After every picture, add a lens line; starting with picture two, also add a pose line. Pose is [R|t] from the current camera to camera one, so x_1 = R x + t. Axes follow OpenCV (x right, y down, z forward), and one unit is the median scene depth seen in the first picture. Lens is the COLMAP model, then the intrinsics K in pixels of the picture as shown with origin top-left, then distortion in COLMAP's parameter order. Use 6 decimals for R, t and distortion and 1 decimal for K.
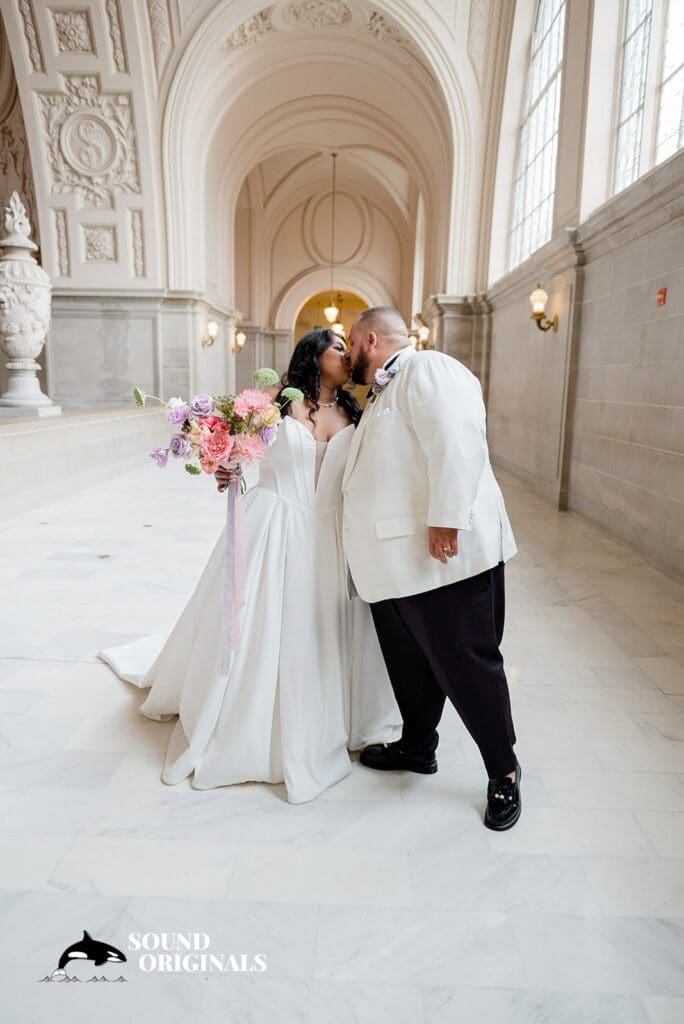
lens RADIAL K [[737.3, 0, 341.3], [0, 737.3, 514.1], [0, 0, 1]] dist [-0.033790, 0.010026]
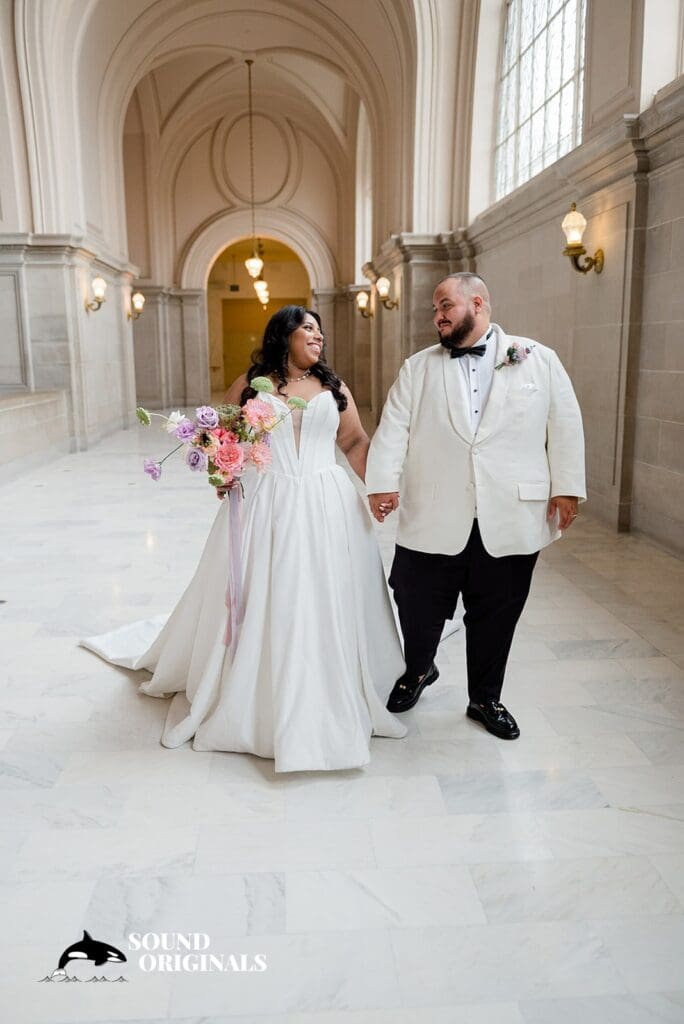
lens RADIAL K [[798.5, 0, 343.4], [0, 798.5, 512.9], [0, 0, 1]] dist [-0.038547, 0.002166]
pose [[0.993648, -0.049585, 0.101015, -0.022420], [0.047275, 0.998565, 0.025143, -0.033997], [-0.102117, -0.020208, 0.994567, 0.178082]]
